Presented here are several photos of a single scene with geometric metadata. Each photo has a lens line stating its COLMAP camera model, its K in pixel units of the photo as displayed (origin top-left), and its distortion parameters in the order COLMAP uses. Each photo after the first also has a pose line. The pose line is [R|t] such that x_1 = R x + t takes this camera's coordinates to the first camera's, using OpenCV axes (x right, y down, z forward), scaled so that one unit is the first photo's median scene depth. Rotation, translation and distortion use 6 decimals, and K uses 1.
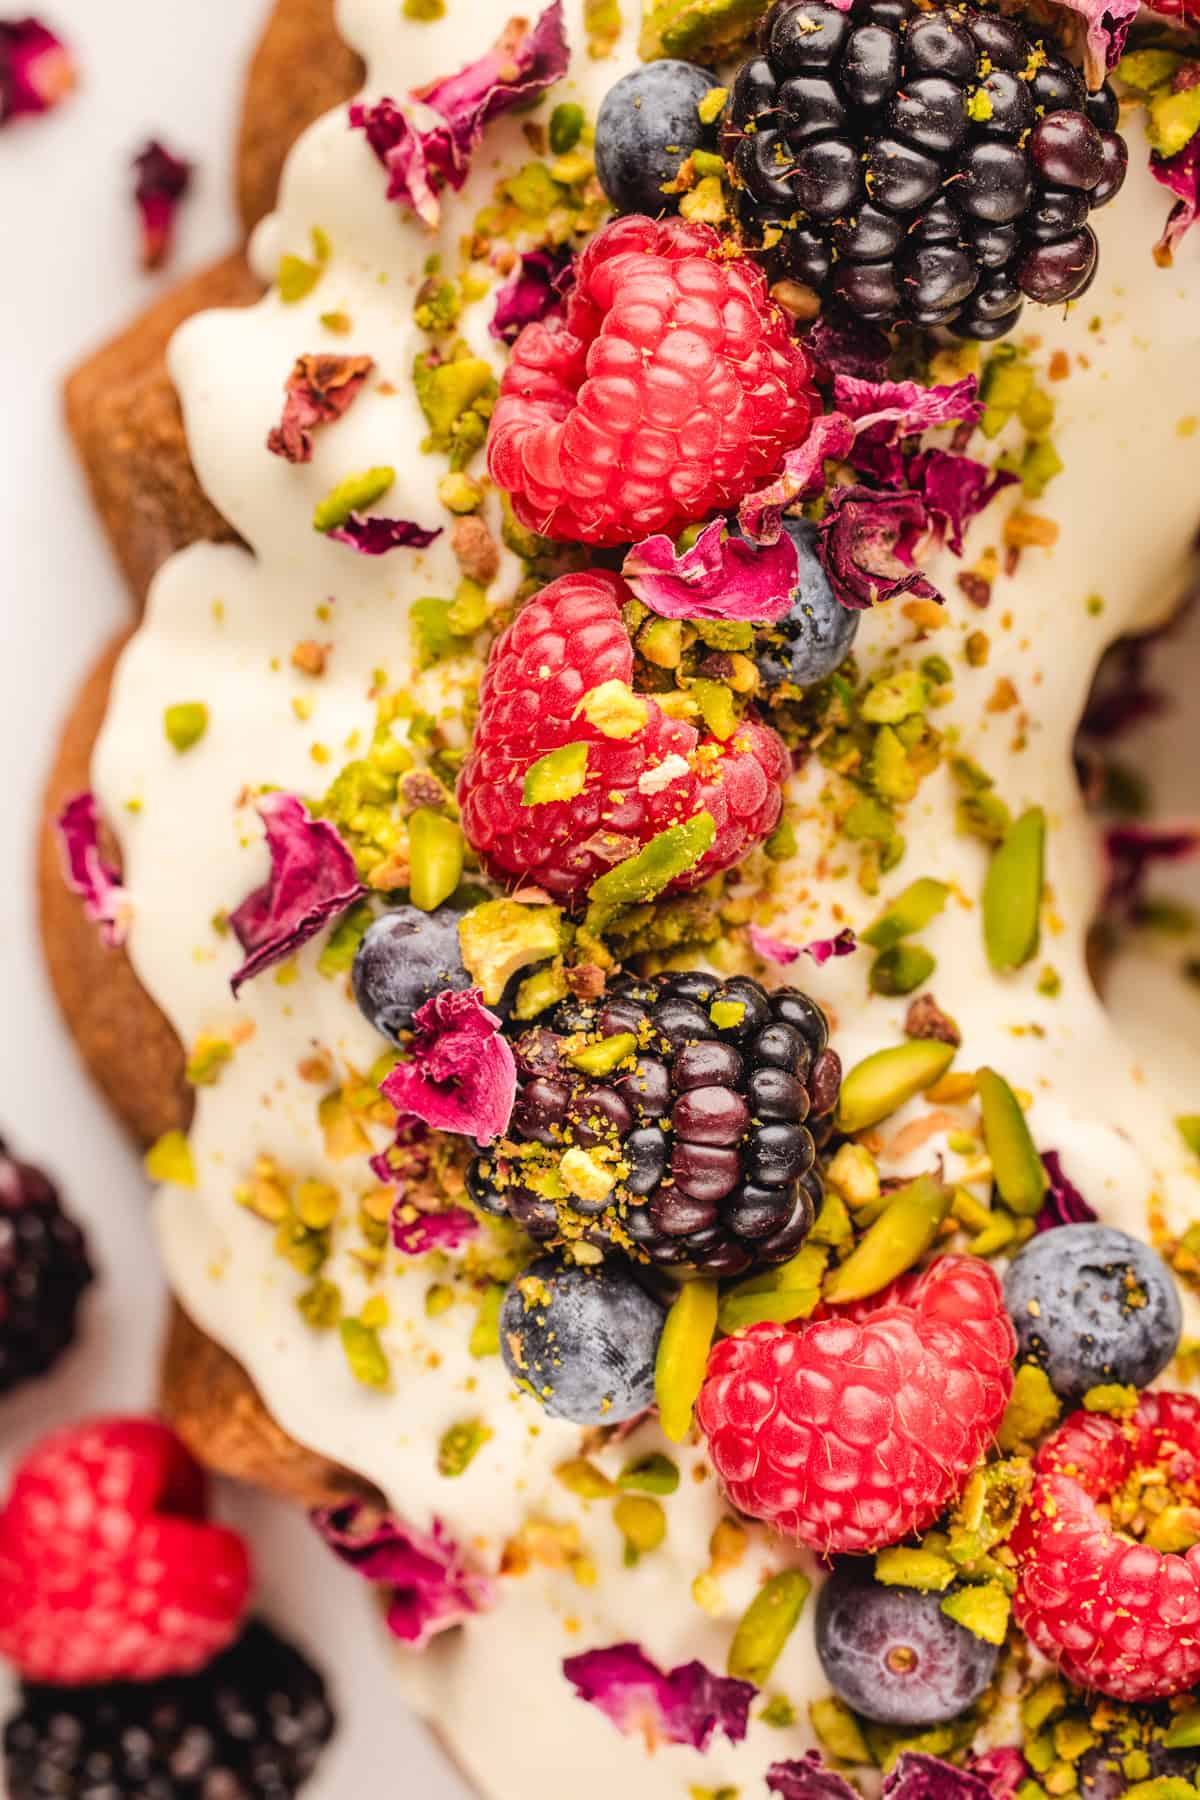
lens RADIAL K [[6496.6, 0, 600.4], [0, 6496.6, 1149.5], [0, 0, 1]] dist [0.015190, 1.775300]
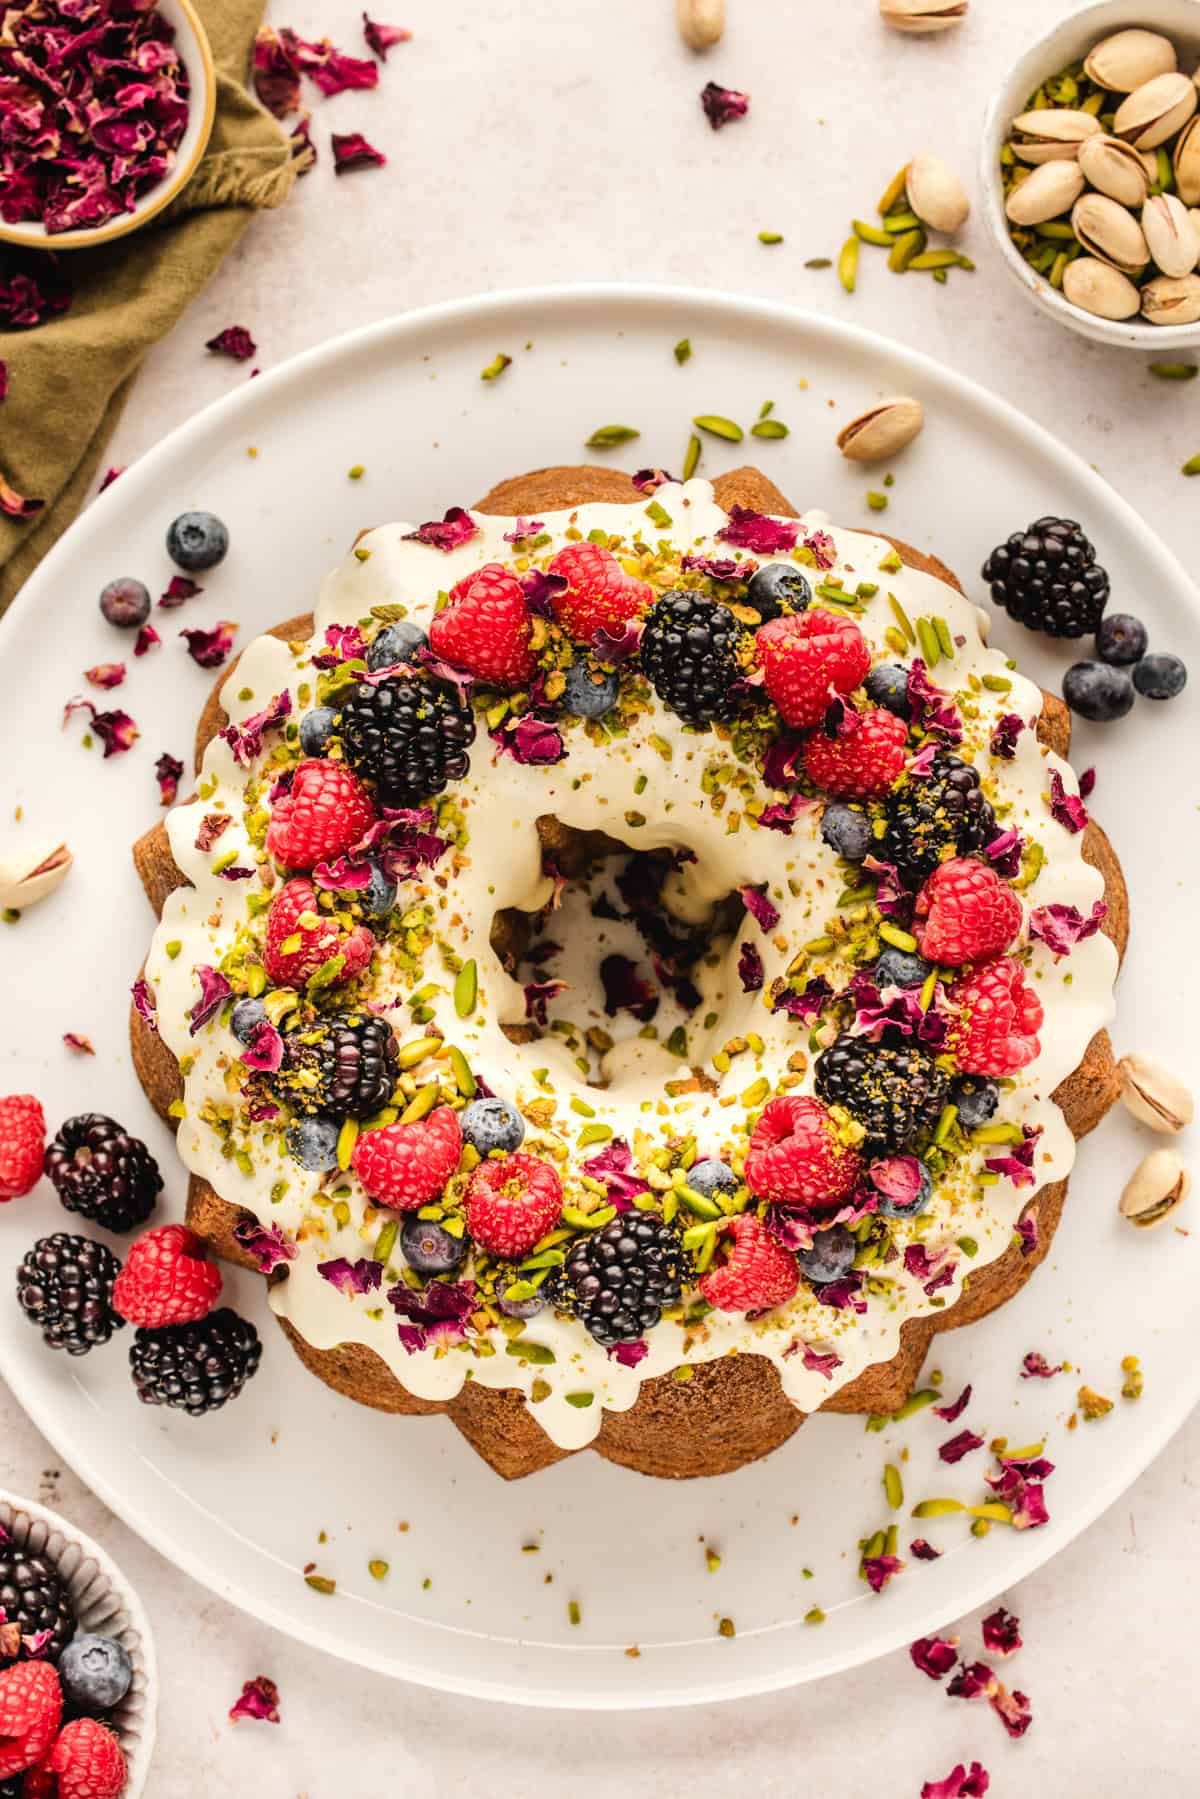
lens RADIAL K [[6493.0, 0, 600.4], [0, 6493.0, 1148.9], [0, 0, 1]] dist [0.015190, 1.775300]
pose [[0.997732, -0.052397, -0.042257, 0.246577], [0.046791, 0.991153, -0.124200, 0.397190], [0.048391, 0.121941, 0.991357, -1.860707]]
